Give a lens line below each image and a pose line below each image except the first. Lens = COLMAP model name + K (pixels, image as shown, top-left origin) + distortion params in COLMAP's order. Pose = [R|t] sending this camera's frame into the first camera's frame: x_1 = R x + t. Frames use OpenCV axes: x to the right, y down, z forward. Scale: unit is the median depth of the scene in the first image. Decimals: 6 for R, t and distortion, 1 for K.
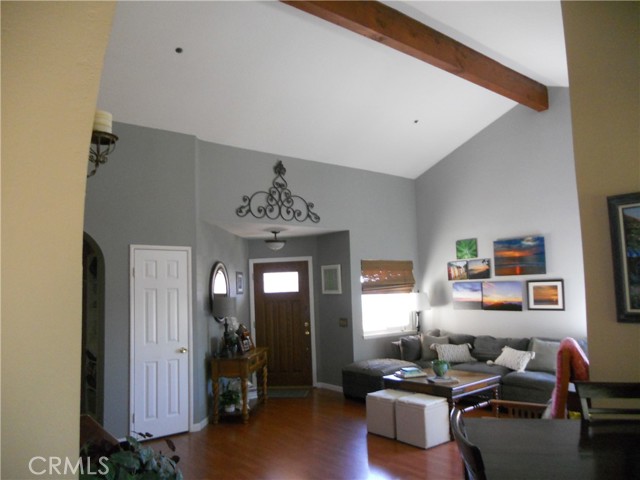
lens RADIAL K [[495.4, 0, 320.0], [0, 495.4, 240.0], [0, 0, 1]] dist [-0.065022, 0.005933]
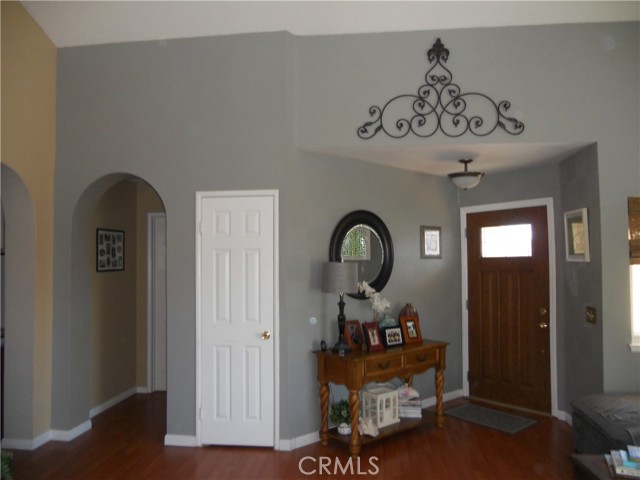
lens RADIAL K [[495.4, 0, 320.0], [0, 495.4, 240.0], [0, 0, 1]] dist [-0.065022, 0.005933]
pose [[0.701885, -0.001541, -0.712289, 0.233169], [0.056885, 0.996925, 0.053898, 0.041737], [0.710015, -0.078349, 0.699814, 0.452756]]
